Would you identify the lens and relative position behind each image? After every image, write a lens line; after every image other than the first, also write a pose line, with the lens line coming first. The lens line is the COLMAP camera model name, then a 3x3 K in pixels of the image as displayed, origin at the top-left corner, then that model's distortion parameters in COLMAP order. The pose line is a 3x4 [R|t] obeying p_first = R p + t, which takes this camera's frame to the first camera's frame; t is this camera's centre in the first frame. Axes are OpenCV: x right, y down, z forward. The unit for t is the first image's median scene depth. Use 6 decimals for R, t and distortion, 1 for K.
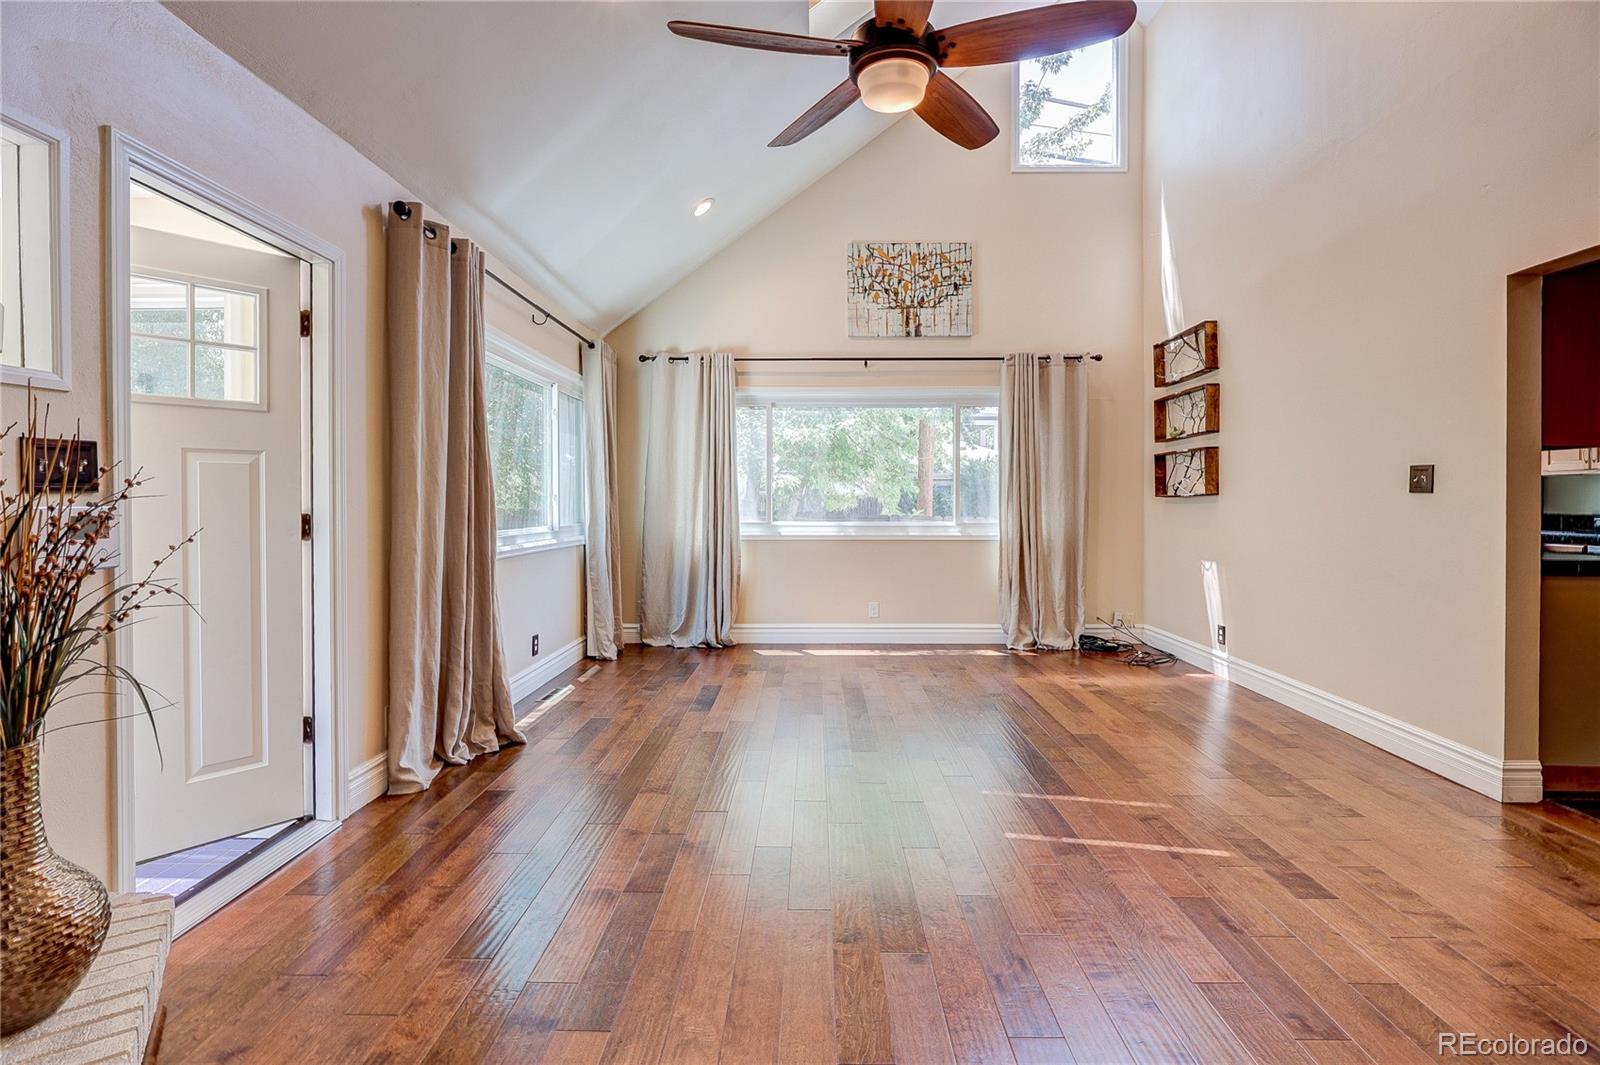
lens RADIAL K [[759.6, 0, 805.7], [0, 759.6, 504.6], [0, 0, 1]] dist [-0.000834, -0.000097]
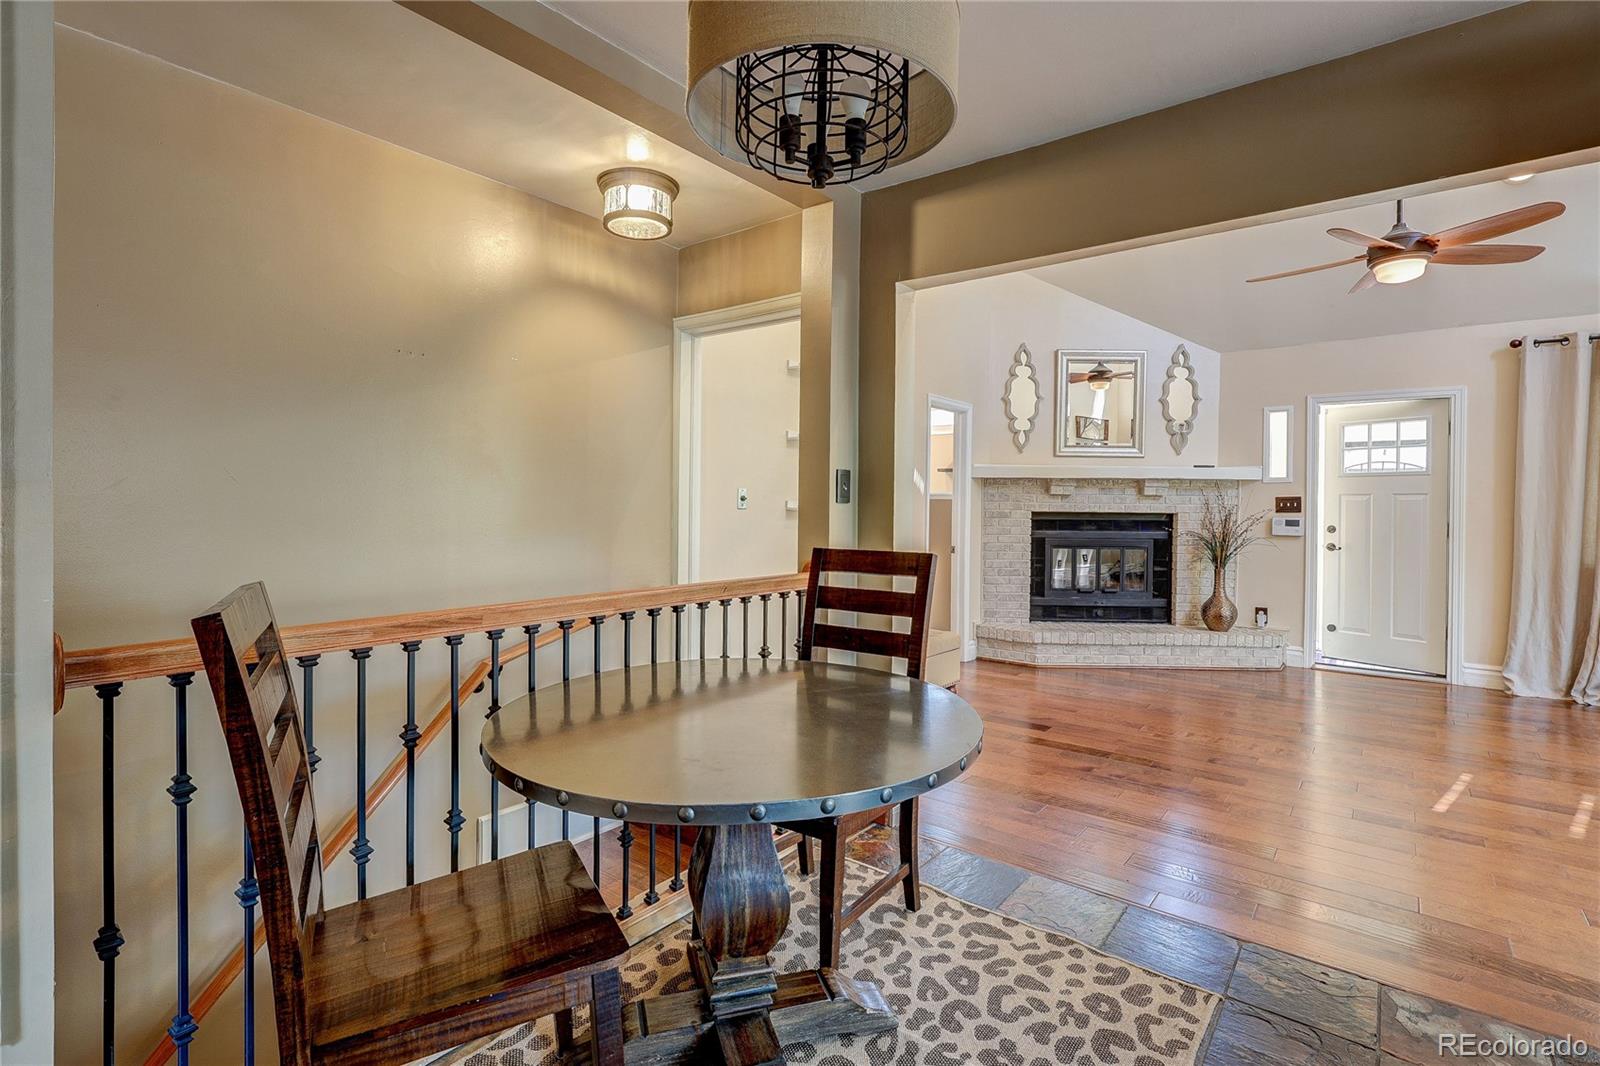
lens RADIAL K [[760.1, 0, 806.2], [0, 760.1, 514.9], [0, 0, 1]] dist [0.001051, -0.000109]
pose [[-0.599314, 0.004157, -0.800503, 0.859653], [-0.015306, 0.999744, 0.016651, -0.008483], [0.800368, 0.022231, -0.599097, 0.373901]]
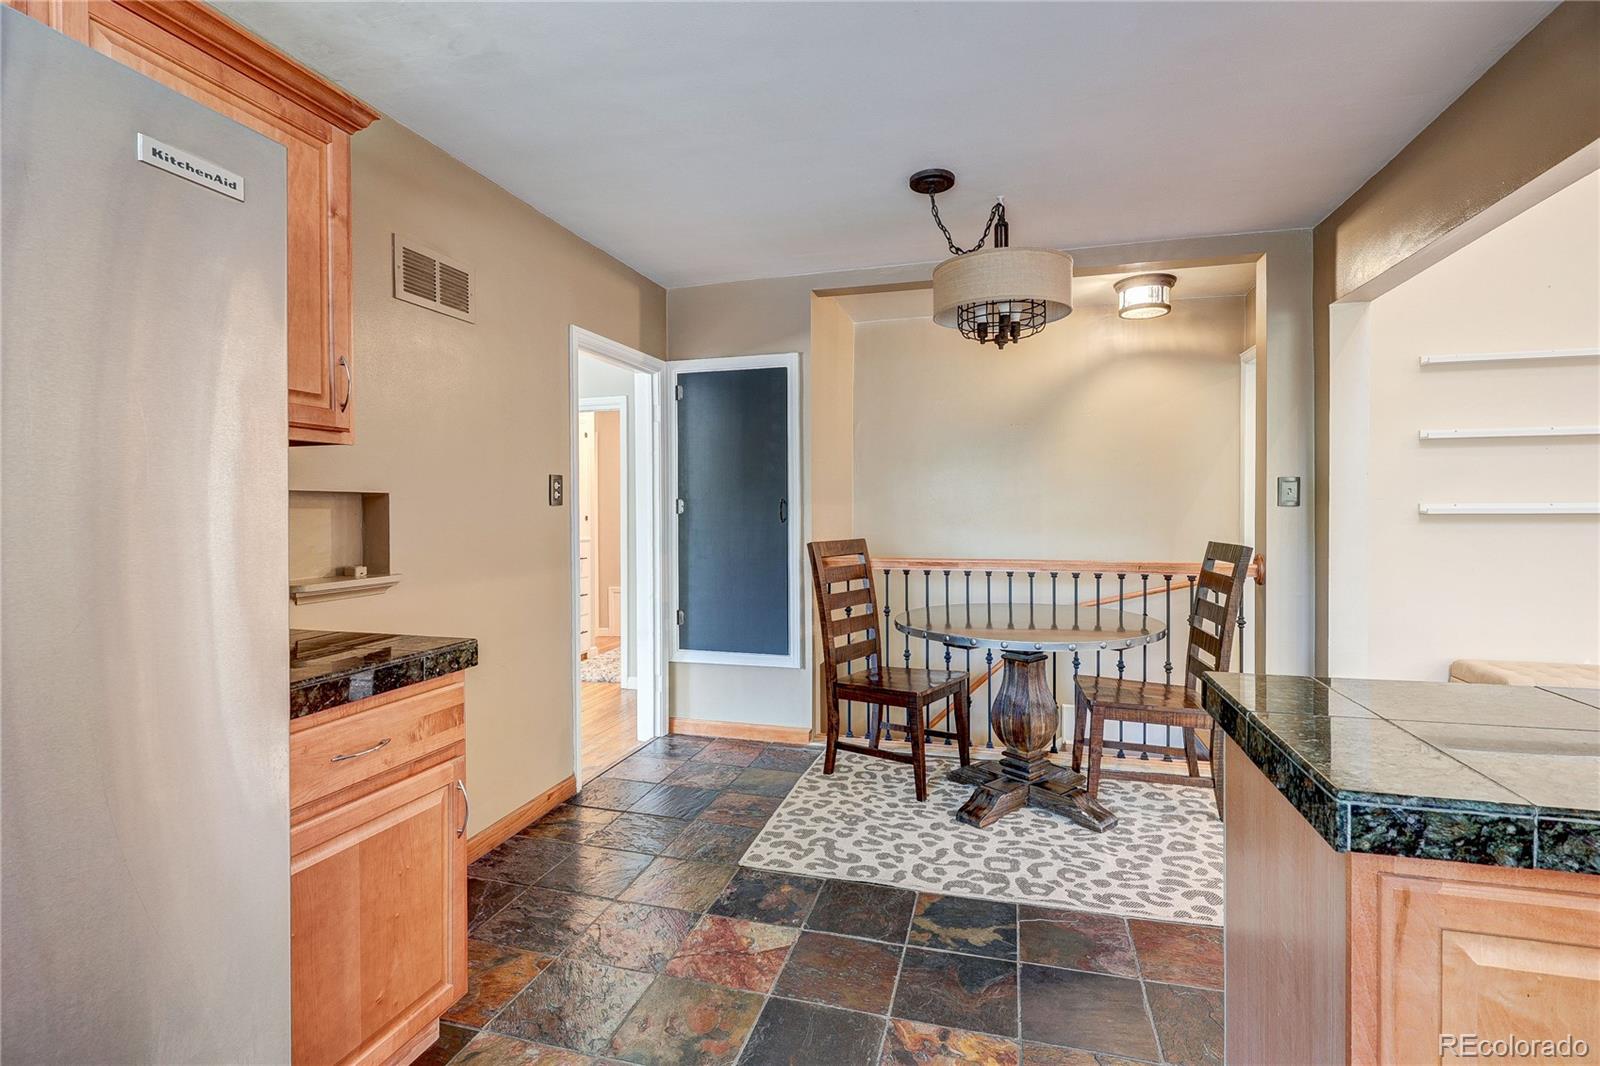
lens RADIAL K [[742.9, 0, 802.5], [0, 742.9, 519.2], [0, 0, 1]] dist [-0.003413, -0.000603]
pose [[-0.964519, 0.002091, 0.264005, 0.665284], [0.005928, 0.999888, 0.013738, -0.009344], [-0.263946, 0.014816, -0.964424, 0.716696]]
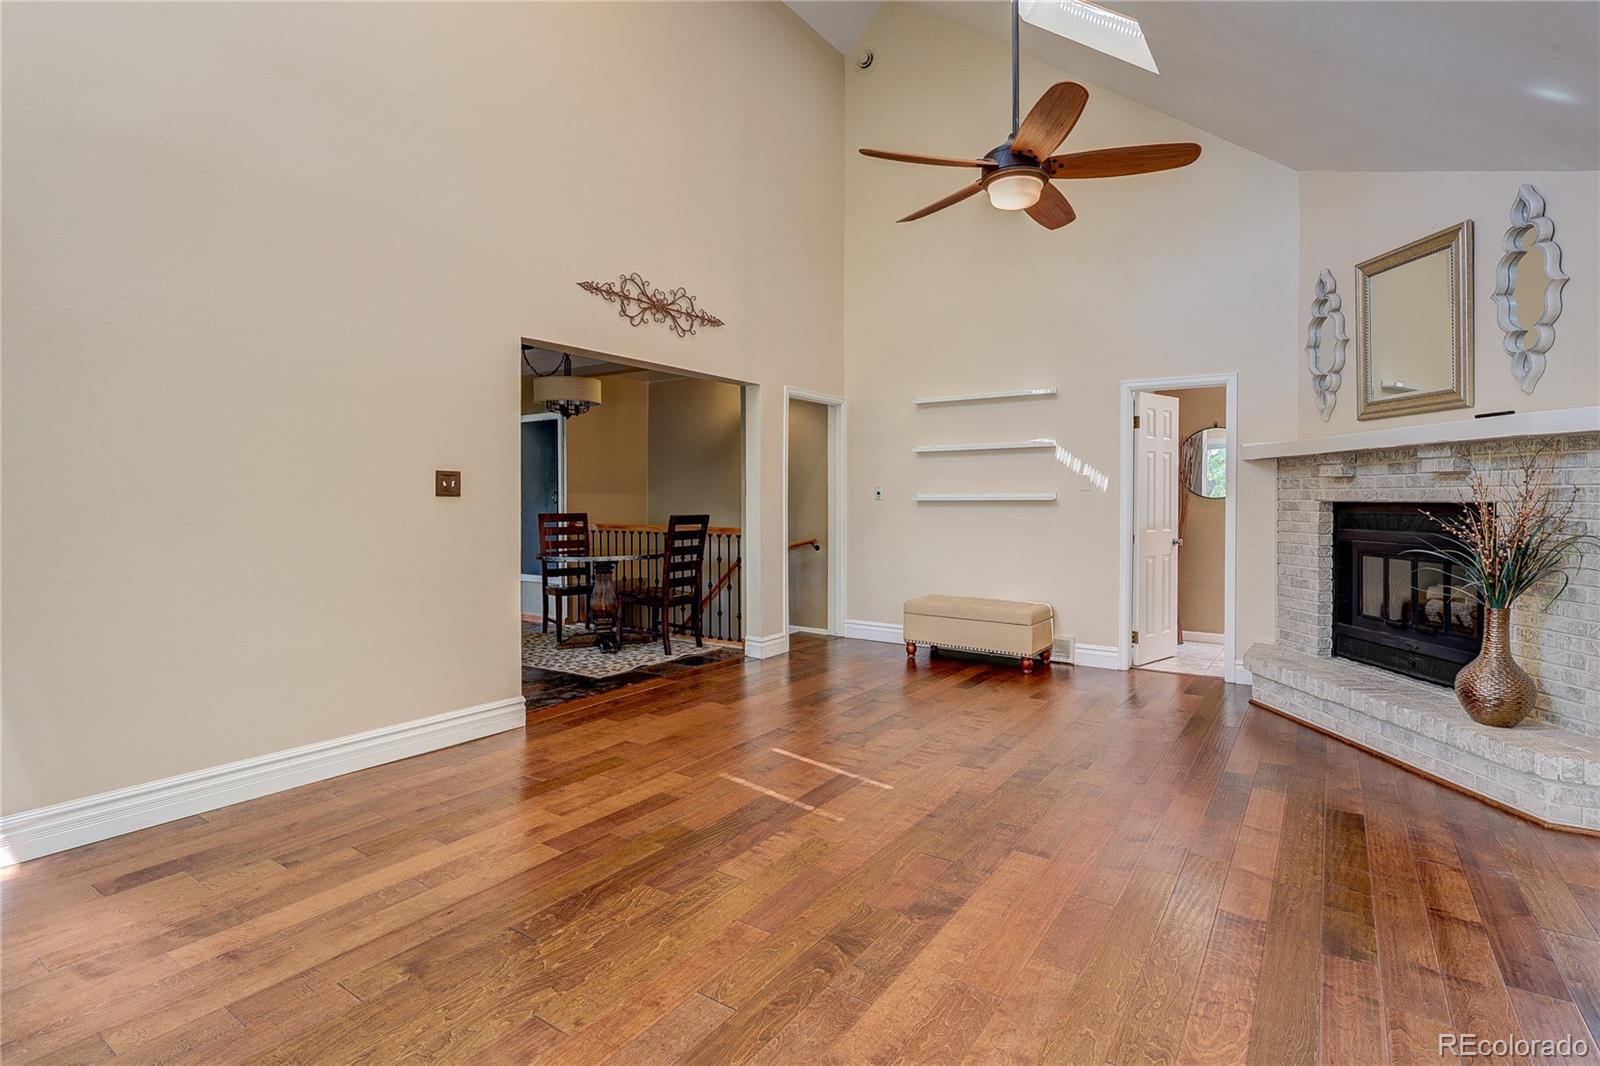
lens RADIAL K [[789.4, 0, 800.4], [0, 789.4, 498.3], [0, 0, 1]] dist [-0.001835, -0.000430]
pose [[-0.831479, 0.001594, 0.555553, -0.133507], [0.003634, 0.999990, 0.002571, -0.007760], [-0.555544, 0.004157, -0.831477, 0.916826]]
